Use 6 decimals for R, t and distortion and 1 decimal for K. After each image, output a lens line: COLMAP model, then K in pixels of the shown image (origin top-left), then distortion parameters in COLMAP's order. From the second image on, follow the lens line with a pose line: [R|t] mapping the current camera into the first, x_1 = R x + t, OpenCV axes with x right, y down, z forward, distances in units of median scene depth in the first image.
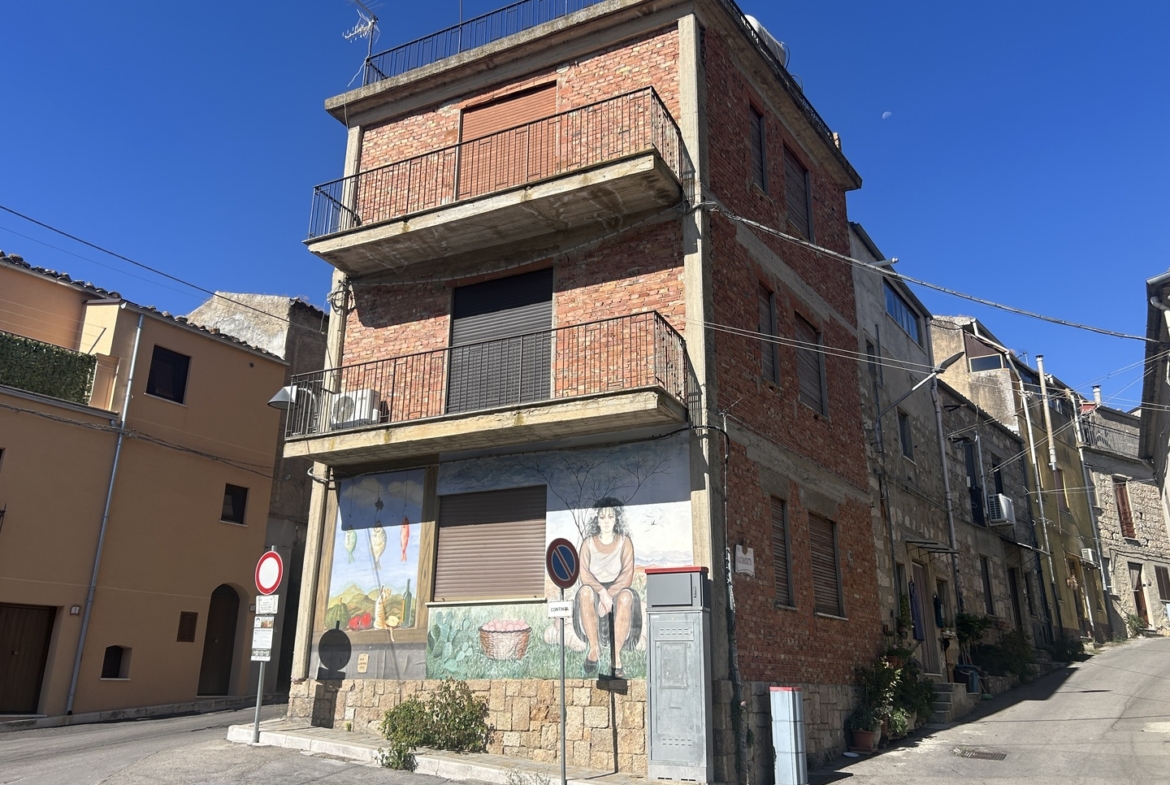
lens RADIAL K [[883.3, 0, 577.8], [0, 883.3, 385.1], [0, 0, 1]] dist [0.116025, -0.287301]
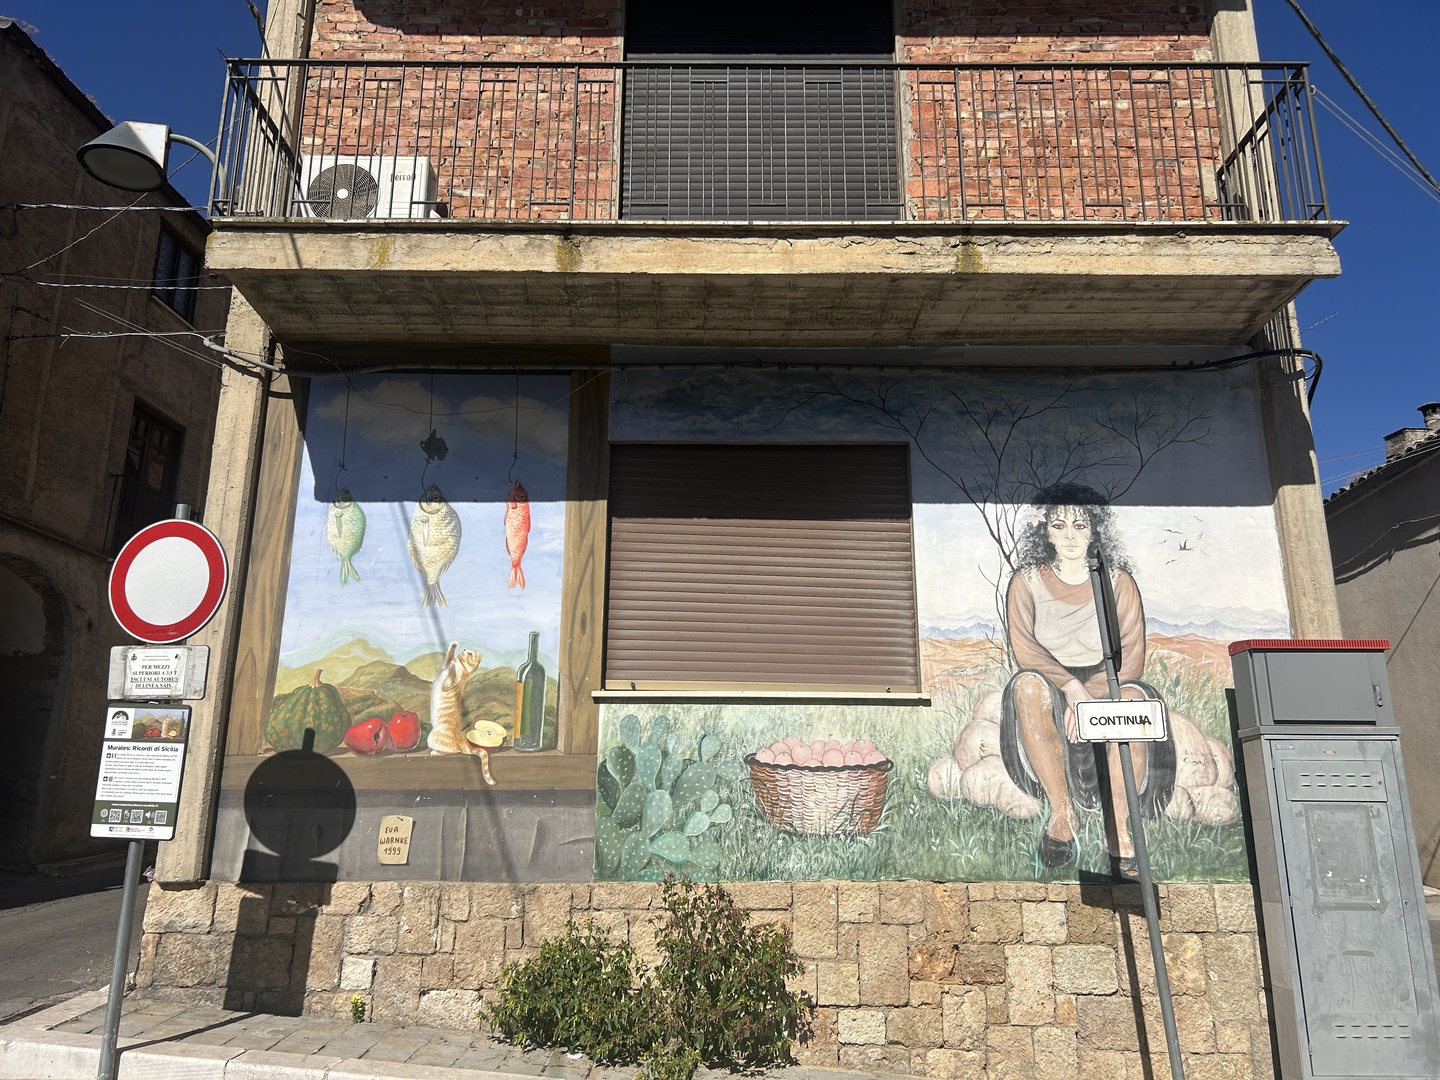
lens RADIAL K [[1084.8, 0, 720.0], [0, 1084.8, 540.0], [0, 0, 1]] dist [0.059973, -0.068100]
pose [[0.893478, 0.112614, 0.434758, -0.348561], [-0.140237, 0.989605, 0.031869, 0.156426], [-0.426650, -0.089443, 0.899983, 0.552903]]
